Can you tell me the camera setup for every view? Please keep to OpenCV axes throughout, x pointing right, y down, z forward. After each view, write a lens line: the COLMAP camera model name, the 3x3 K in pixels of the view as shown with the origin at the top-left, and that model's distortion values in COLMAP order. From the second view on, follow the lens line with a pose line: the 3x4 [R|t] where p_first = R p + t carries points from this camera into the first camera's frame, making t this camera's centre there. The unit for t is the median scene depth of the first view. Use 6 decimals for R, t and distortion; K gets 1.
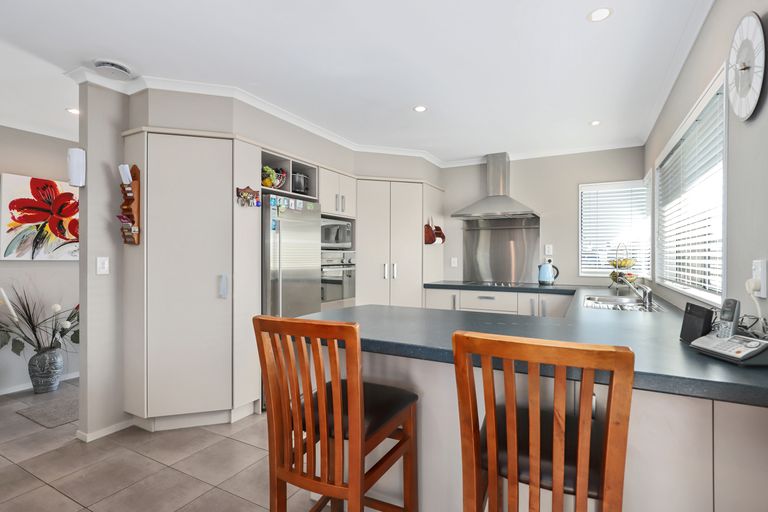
lens RADIAL K [[382.8, 0, 384.0], [0, 382.8, 256.0], [0, 0, 1]] dist [-0.000668, -0.000106]
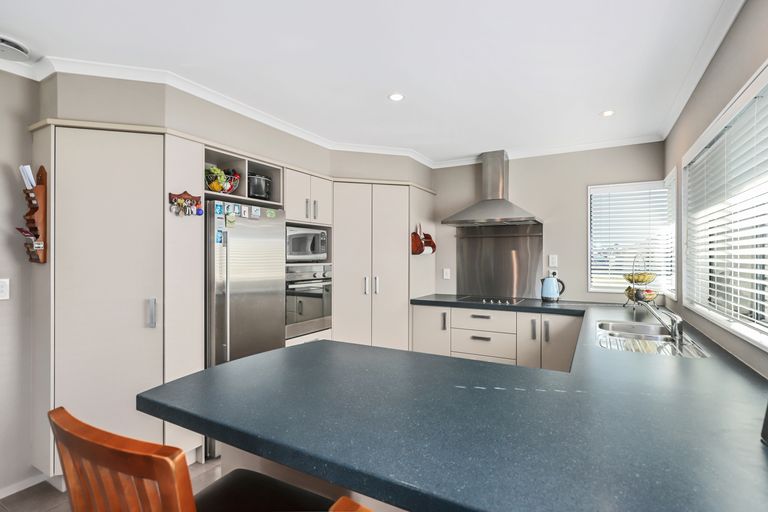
lens RADIAL K [[377.0, 0, 384.0], [0, 377.0, 256.0], [0, 0, 1]] dist [-0.000061, 0.000330]
pose [[0.999770, -0.001661, -0.021390, 0.073997], [0.001610, 0.999996, -0.002405, -0.030980], [0.021394, 0.002370, 0.999768, 0.154466]]
